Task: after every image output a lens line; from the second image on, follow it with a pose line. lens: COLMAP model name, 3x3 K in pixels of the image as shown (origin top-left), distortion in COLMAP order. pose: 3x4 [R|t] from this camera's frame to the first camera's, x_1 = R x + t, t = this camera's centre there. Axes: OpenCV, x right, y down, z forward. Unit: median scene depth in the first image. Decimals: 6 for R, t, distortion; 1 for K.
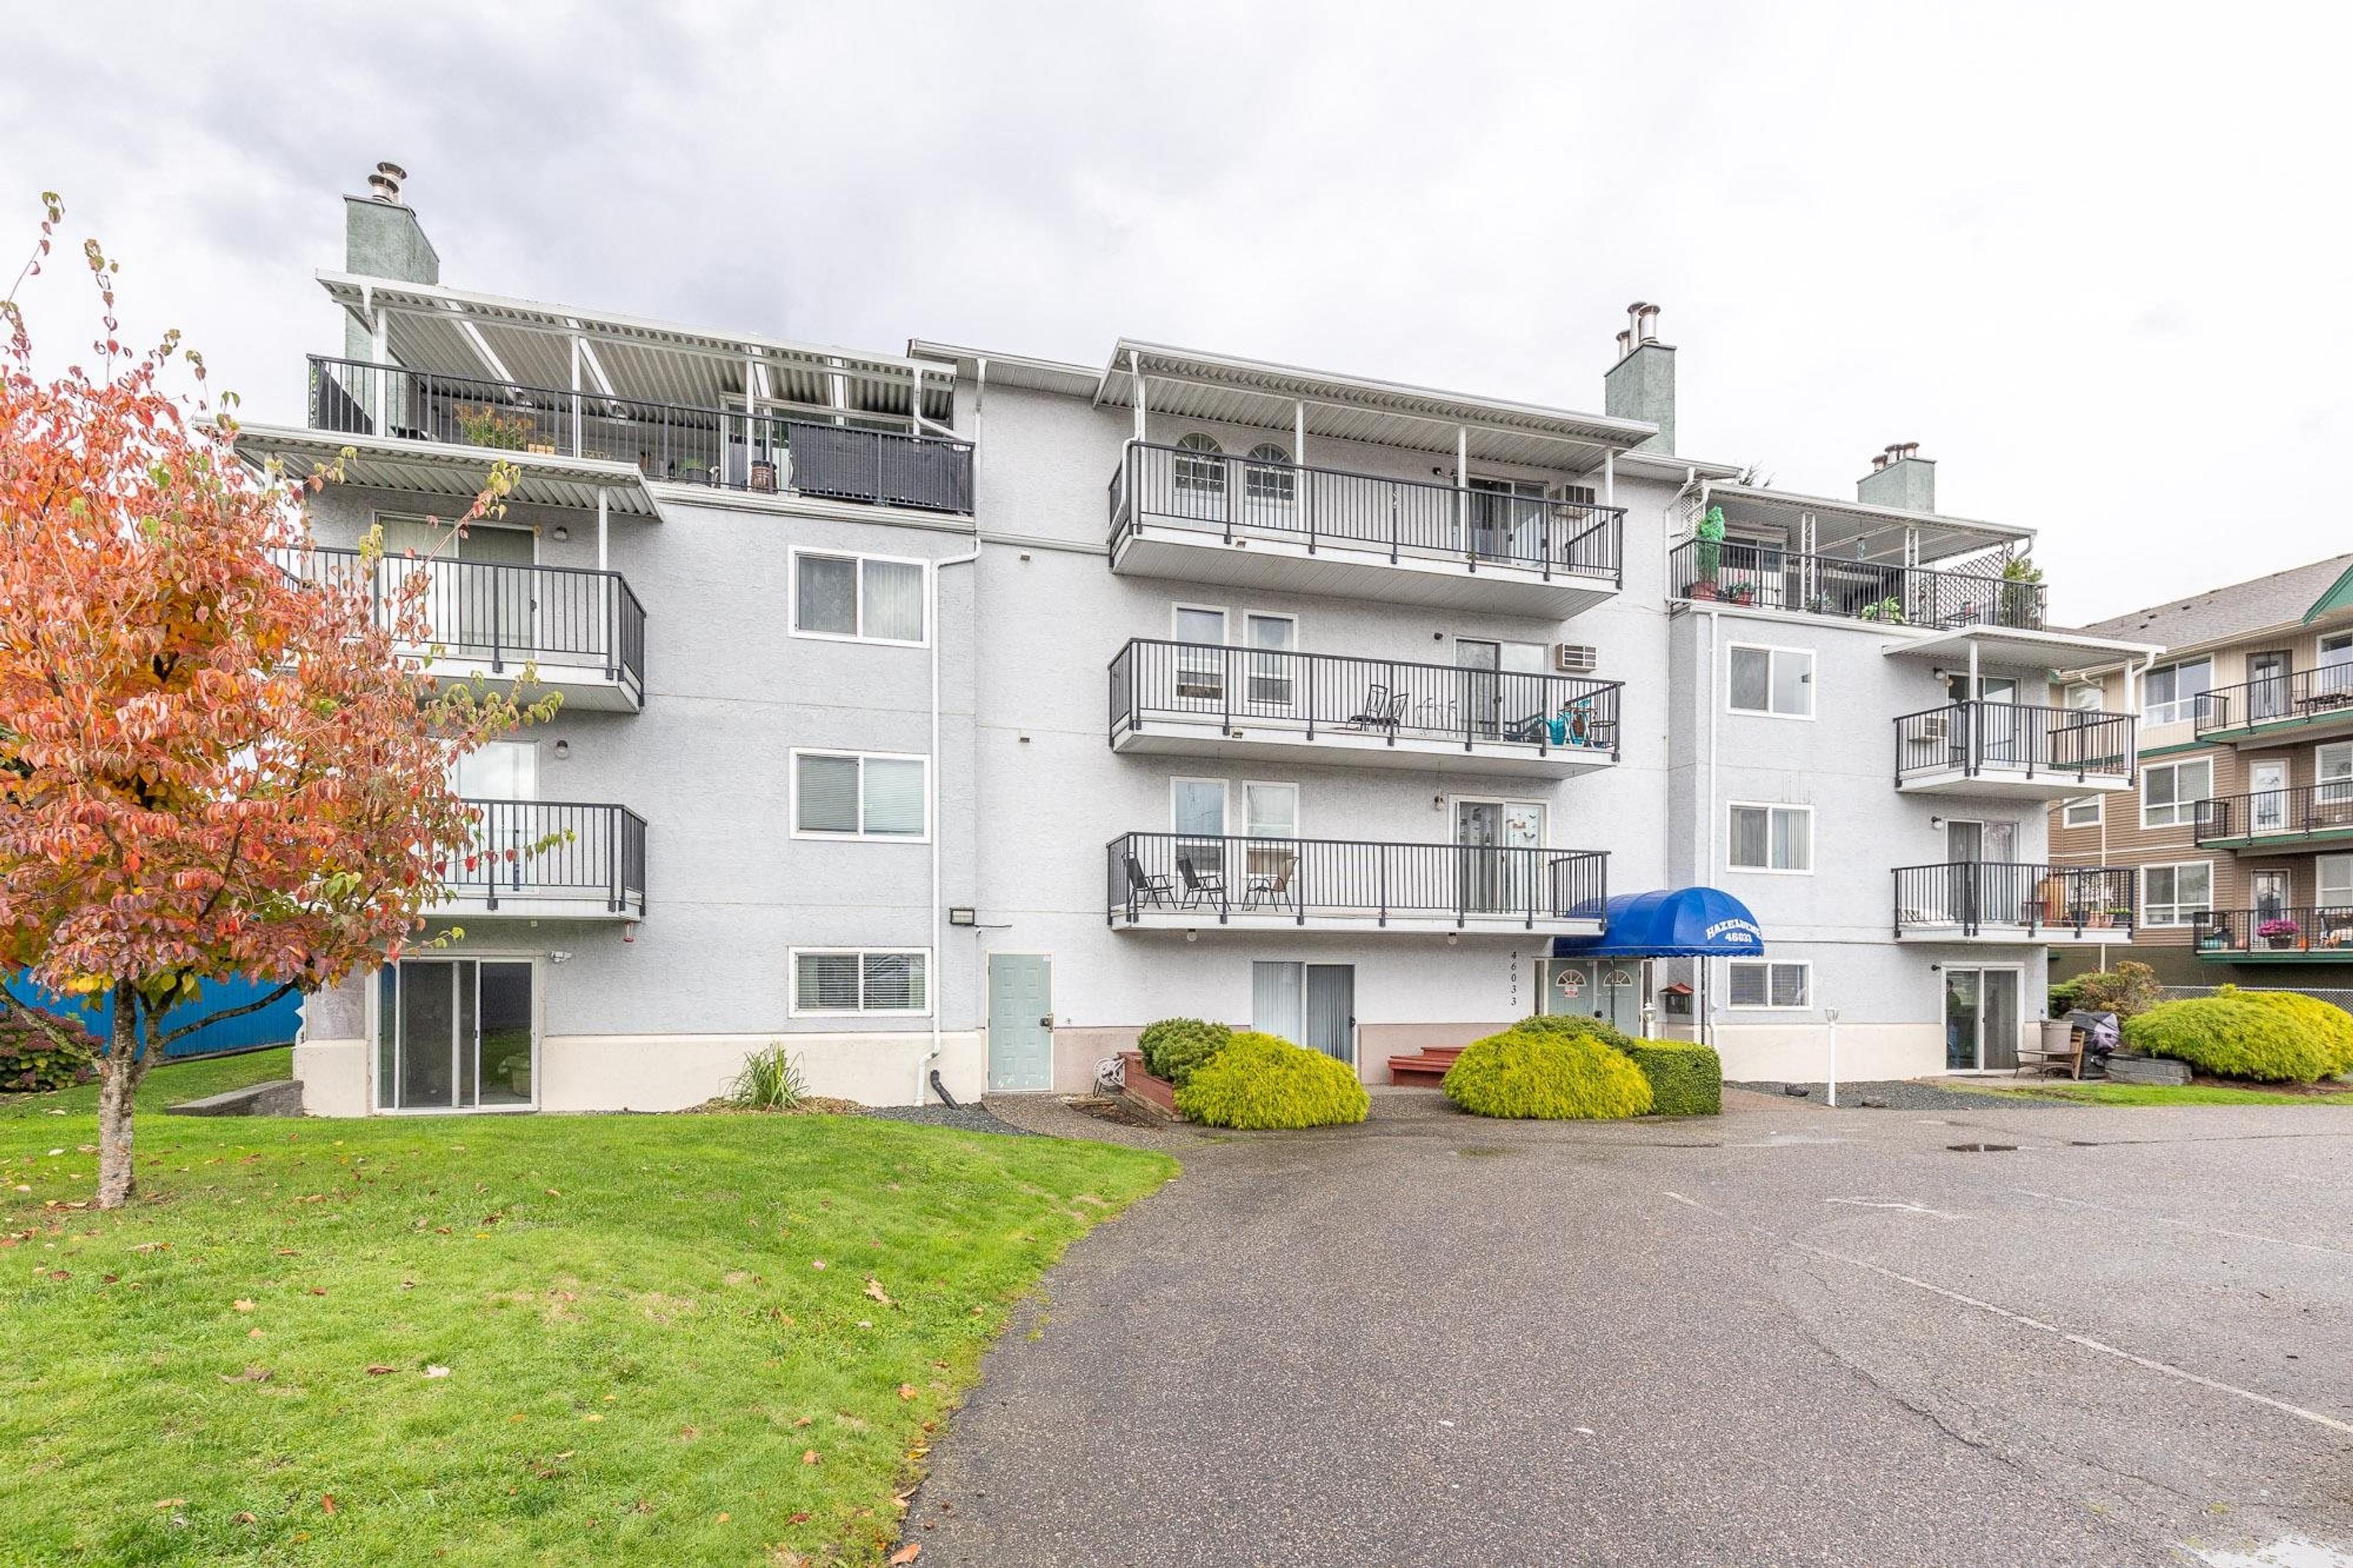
lens RADIAL K [[1108.1, 0, 1189.3], [0, 1108.1, 946.8], [0, 0, 1]] dist [0.001954, 0.000131]
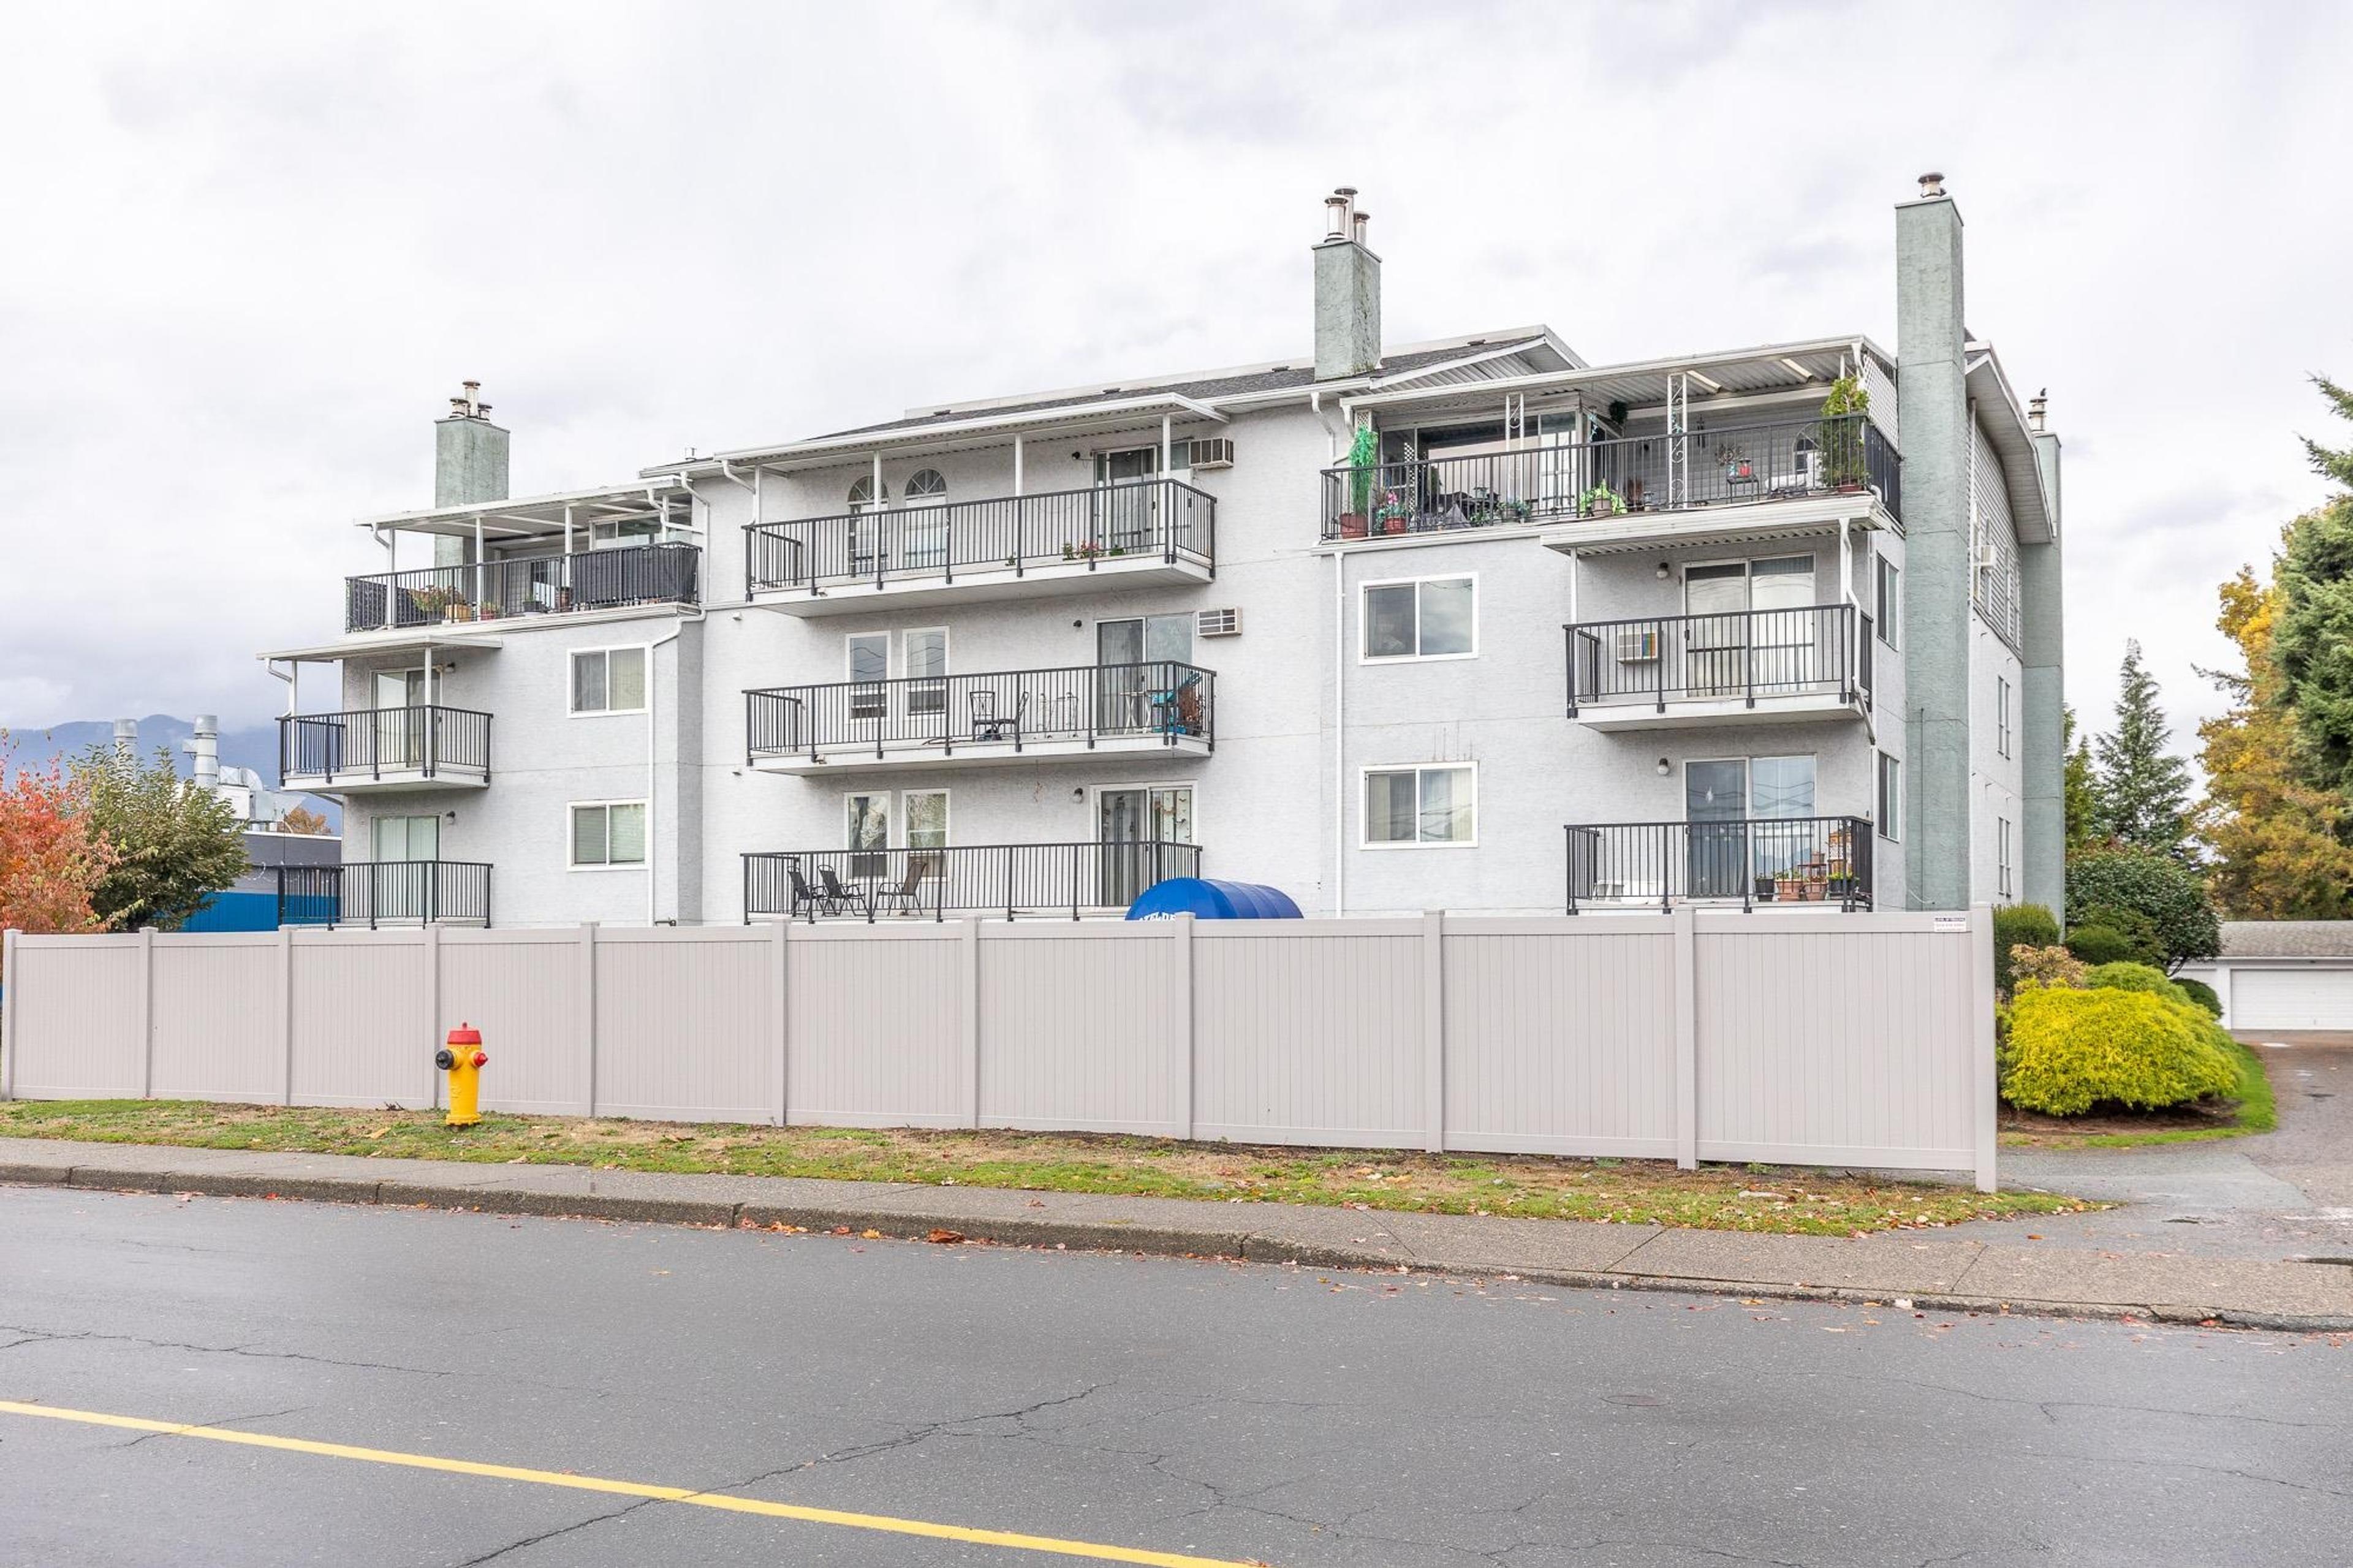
lens RADIAL K [[2186.8, 0, 1176.5], [0, 2186.8, 784.0], [0, 0, 1]] dist [0.005897, 0.004491]
pose [[0.742471, -0.064031, -0.666811, 1.849884], [0.019404, 0.997059, -0.074138, 0.004859], [0.669598, 0.042106, 0.741530, -0.426950]]
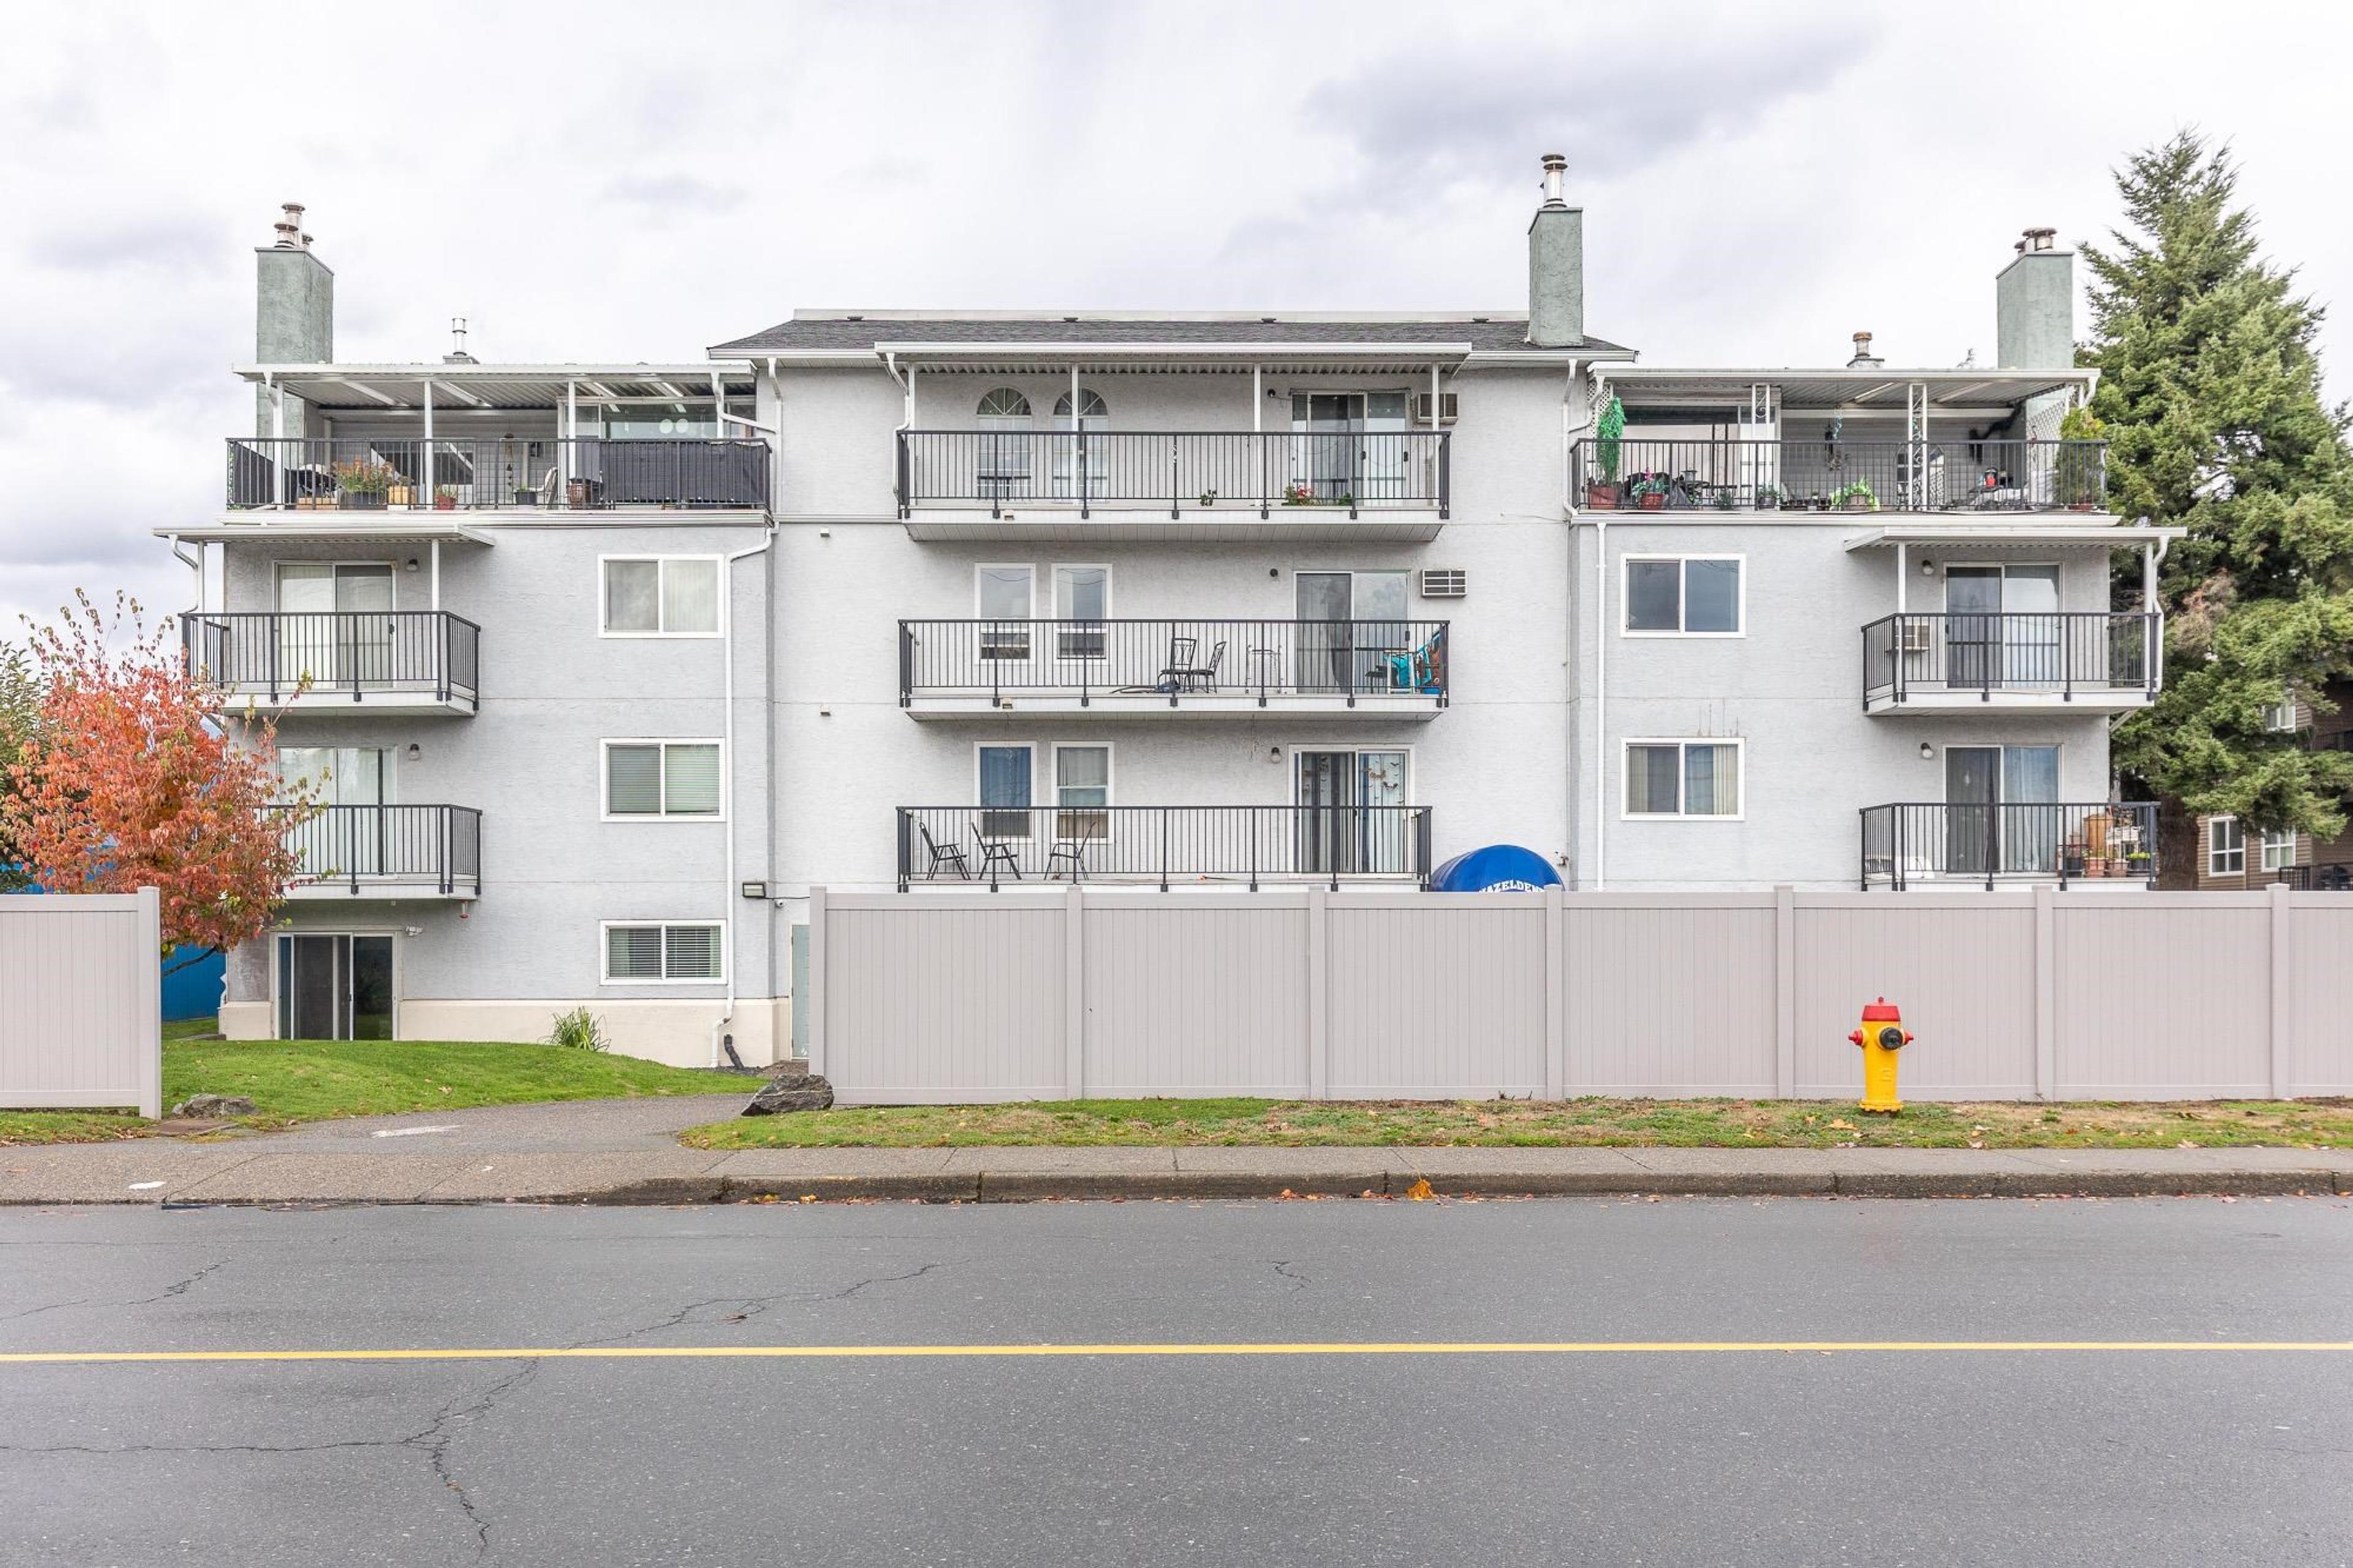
lens RADIAL K [[2182.3, 0, 1176.0], [0, 2182.3, 861.5], [0, 0, 1]] dist [-0.002487, -0.005464]
pose [[0.963838, -0.017054, -0.265944, 0.738053], [0.012845, 0.999763, -0.017557, -0.012731], [0.266180, 0.013506, 0.963829, -0.899956]]
